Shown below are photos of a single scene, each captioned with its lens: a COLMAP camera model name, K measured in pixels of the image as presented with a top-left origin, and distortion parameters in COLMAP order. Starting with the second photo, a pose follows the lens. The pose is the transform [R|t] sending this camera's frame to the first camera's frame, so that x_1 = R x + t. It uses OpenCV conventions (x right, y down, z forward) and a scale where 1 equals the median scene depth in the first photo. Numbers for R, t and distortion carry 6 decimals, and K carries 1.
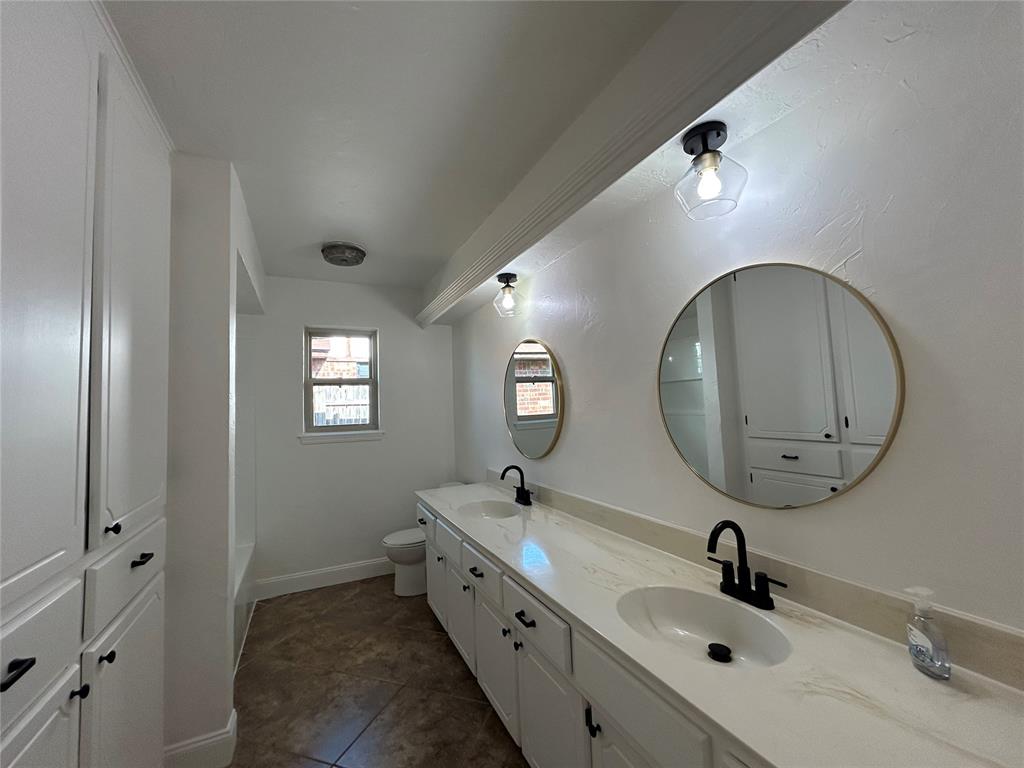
lens RADIAL K [[415.5, 0, 511.1], [0, 415.5, 381.1], [0, 0, 1]] dist [-0.000836, 0.000937]
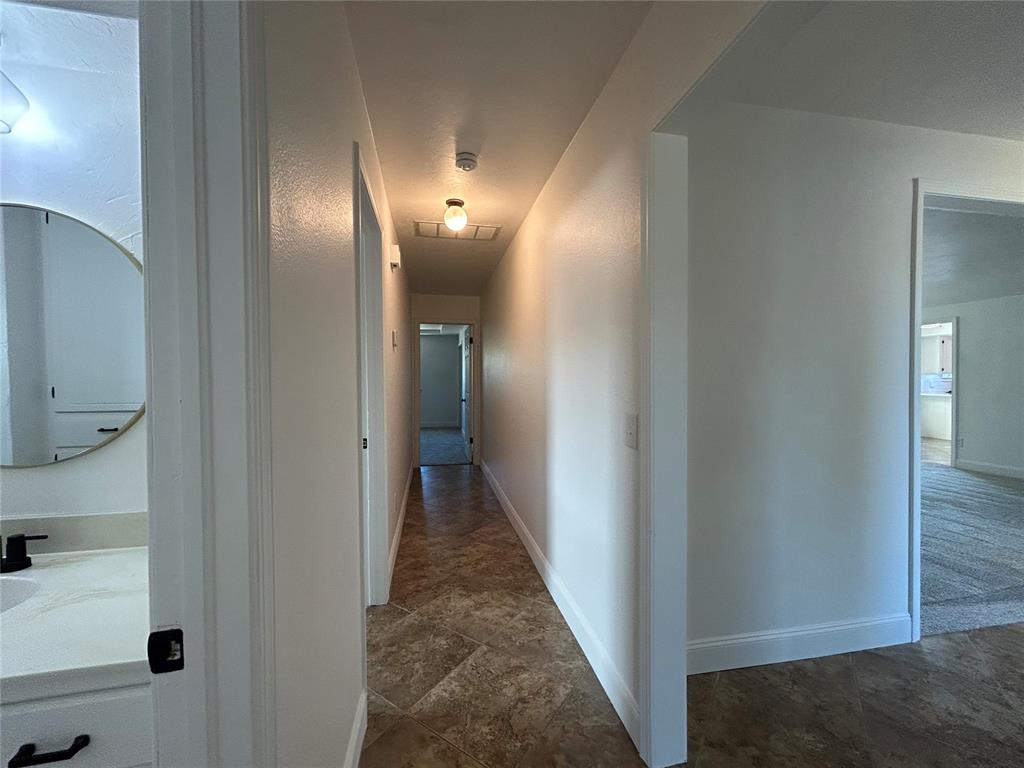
lens RADIAL K [[415.5, 0, 511.1], [0, 415.5, 381.1], [0, 0, 1]] dist [-0.000836, 0.000937]
pose [[0.260444, 0.023862, 0.965194, -0.024492], [-0.059920, 0.998167, -0.008509, 0.058676], [-0.963628, -0.055618, 0.261396, -0.321833]]
